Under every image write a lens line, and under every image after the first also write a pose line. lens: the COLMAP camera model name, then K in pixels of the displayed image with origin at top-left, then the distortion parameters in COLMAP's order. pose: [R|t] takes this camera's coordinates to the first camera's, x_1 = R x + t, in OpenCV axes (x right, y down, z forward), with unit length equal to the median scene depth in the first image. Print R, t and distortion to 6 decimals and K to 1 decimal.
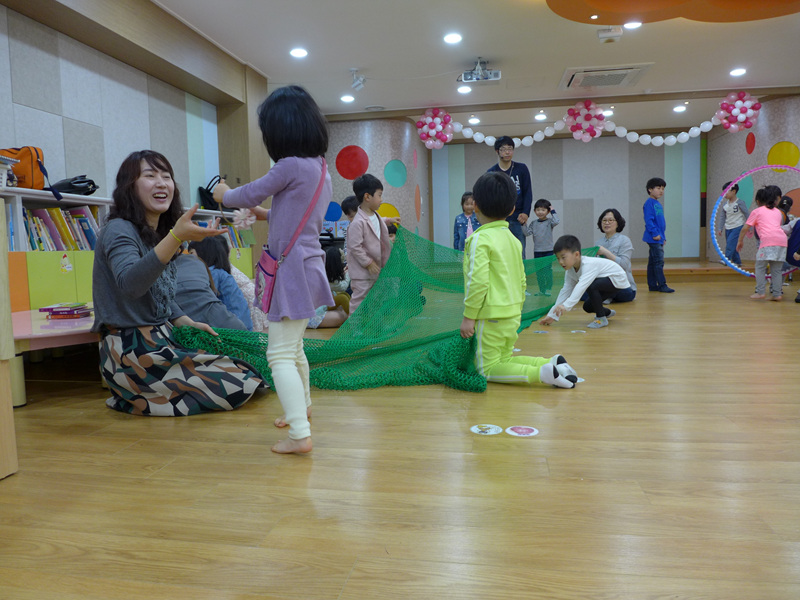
lens RADIAL K [[568.2, 0, 395.8], [0, 568.2, 301.9], [0, 0, 1]] dist [-0.055906, 0.013831]
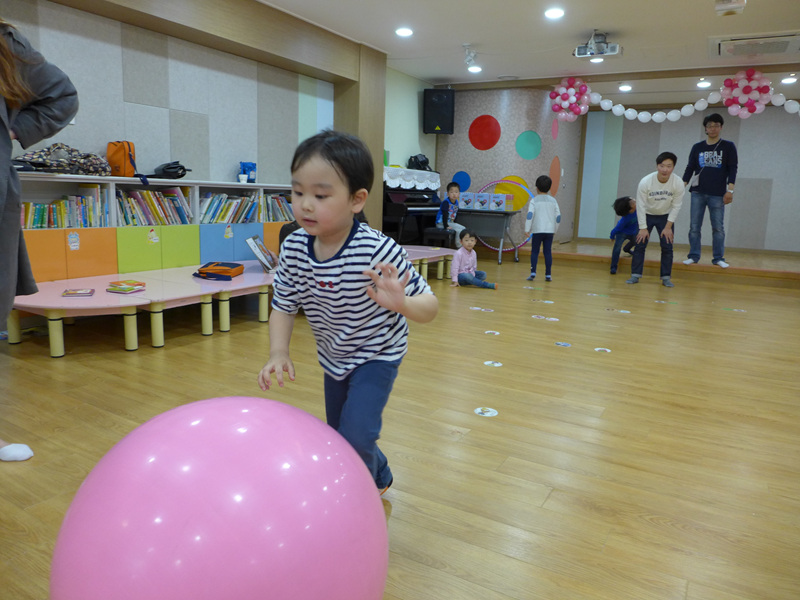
lens RADIAL K [[568.2, 0, 398.2], [0, 568.2, 298.5], [0, 0, 1]] dist [-0.055906, 0.013831]
pose [[0.937006, 0.117605, -0.328919, 0.164043], [-0.089472, 0.991011, 0.099454, -0.050832], [0.337659, -0.063760, 0.939106, 0.005515]]
